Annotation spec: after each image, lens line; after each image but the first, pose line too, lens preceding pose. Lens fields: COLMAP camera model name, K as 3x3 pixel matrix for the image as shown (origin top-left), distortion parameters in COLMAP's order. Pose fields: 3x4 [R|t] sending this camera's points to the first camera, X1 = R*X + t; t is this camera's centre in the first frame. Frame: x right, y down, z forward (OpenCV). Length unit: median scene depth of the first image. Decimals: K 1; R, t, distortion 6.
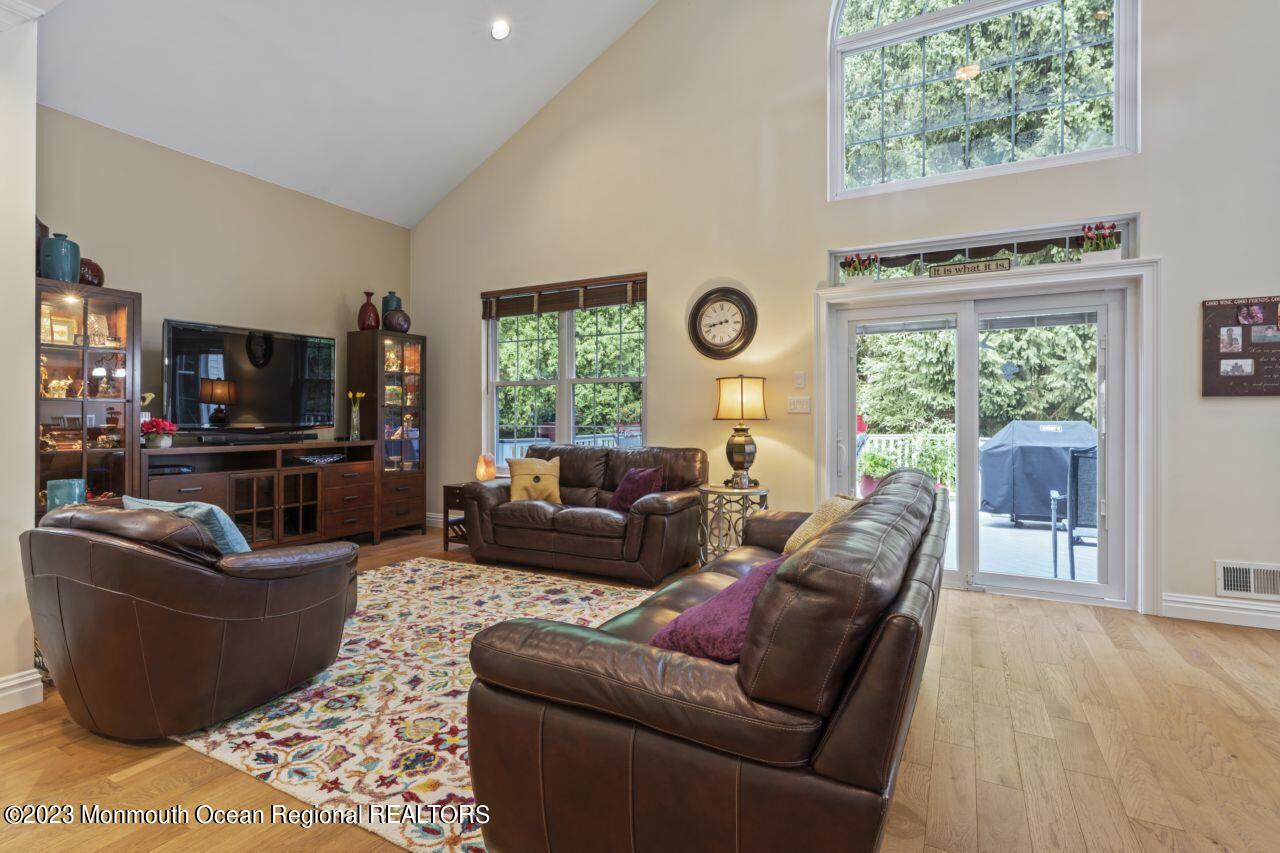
lens RADIAL K [[609.2, 0, 635.4], [0, 609.2, 418.4], [0, 0, 1]] dist [-0.001874, -0.000180]
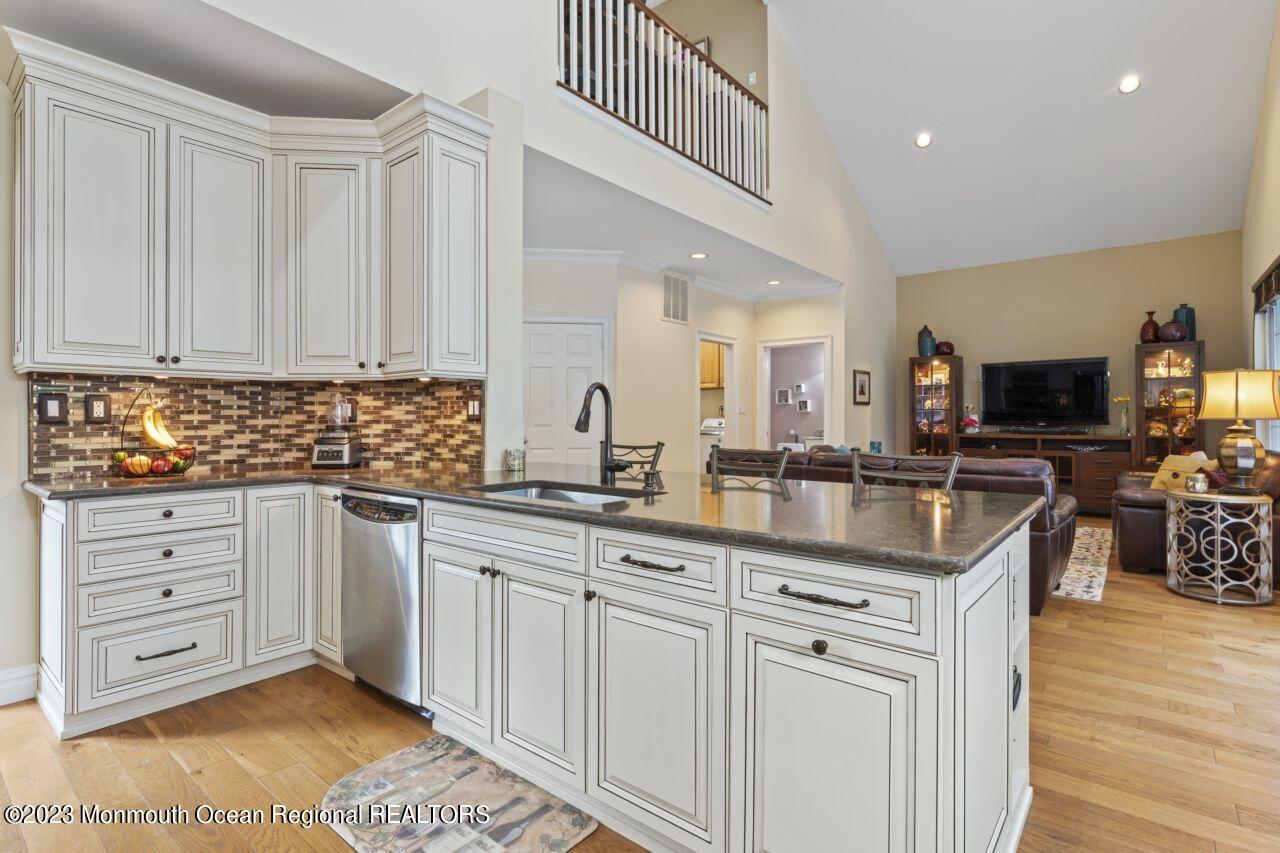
lens RADIAL K [[623.7, 0, 637.2], [0, 623.7, 415.2], [0, 0, 1]] dist [-0.003179, 0.000110]
pose [[-0.190774, -0.005899, -0.981616, 1.389150], [-0.001143, 0.999983, -0.005788, 0.003261], [0.981633, 0.000018, -0.190777, 0.370007]]
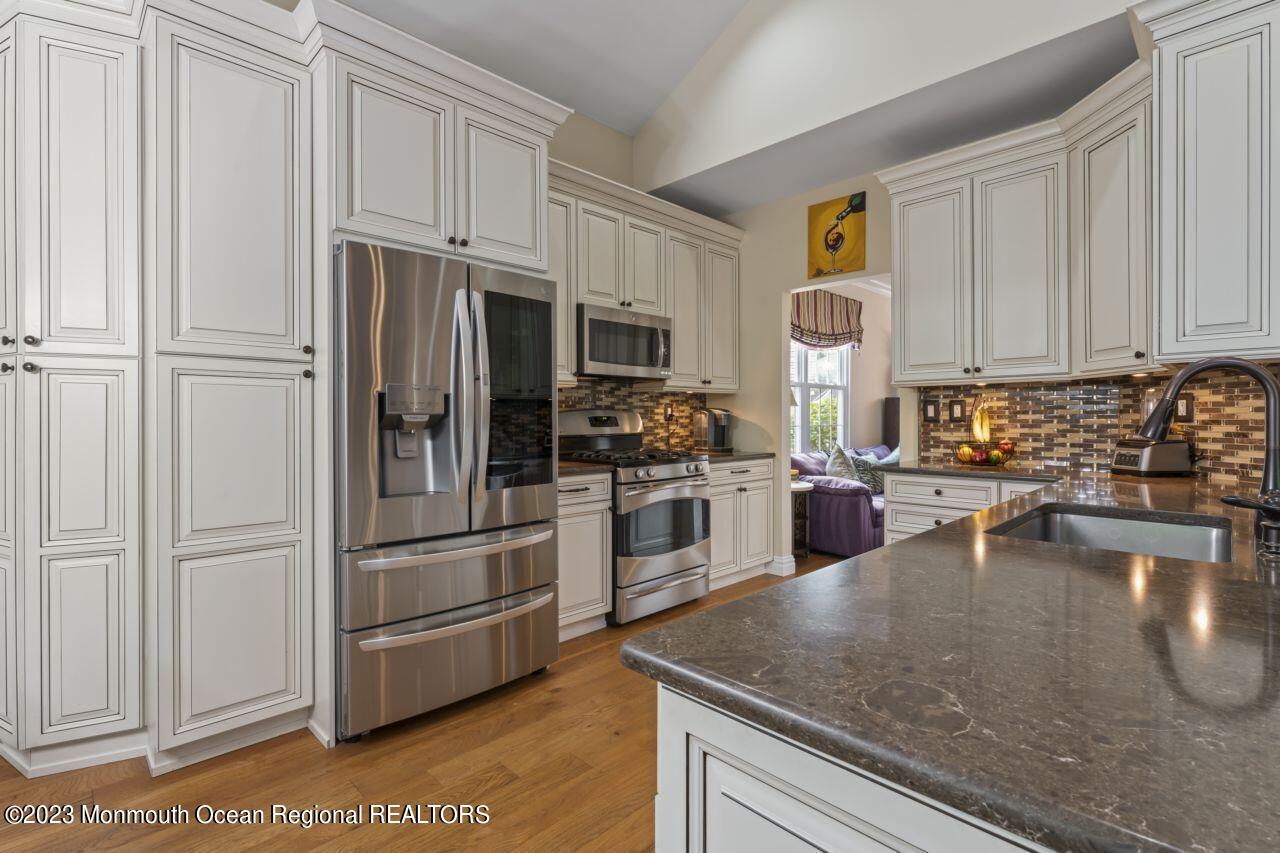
lens RADIAL K [[586.4, 0, 638.3], [0, 586.4, 420.6], [0, 0, 1]] dist [0.000226, 0.000081]
pose [[-0.961097, -0.000303, 0.276209, 0.990374], [0.001338, 0.999983, 0.005752, 0.001601], [-0.276206, 0.005898, -0.961080, 0.649266]]
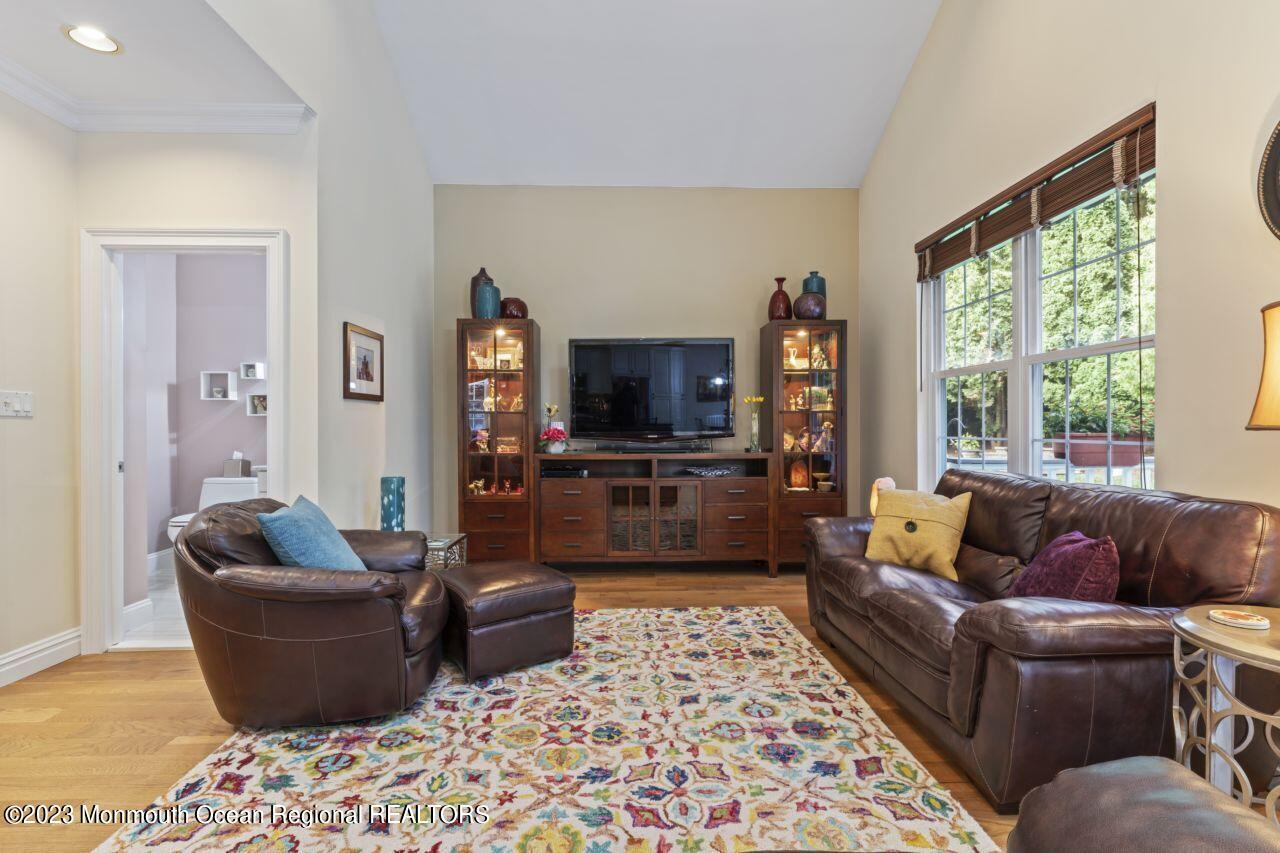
lens RADIAL K [[609.2, 0, 636.3], [0, 609.2, 431.8], [0, 0, 1]] dist [-0.001874, -0.000180]
pose [[0.501809, 0.006146, -0.864957, 0.289942], [0.002602, 0.999960, 0.008615, -0.001133], [0.864975, -0.006574, 0.501773, 0.590669]]
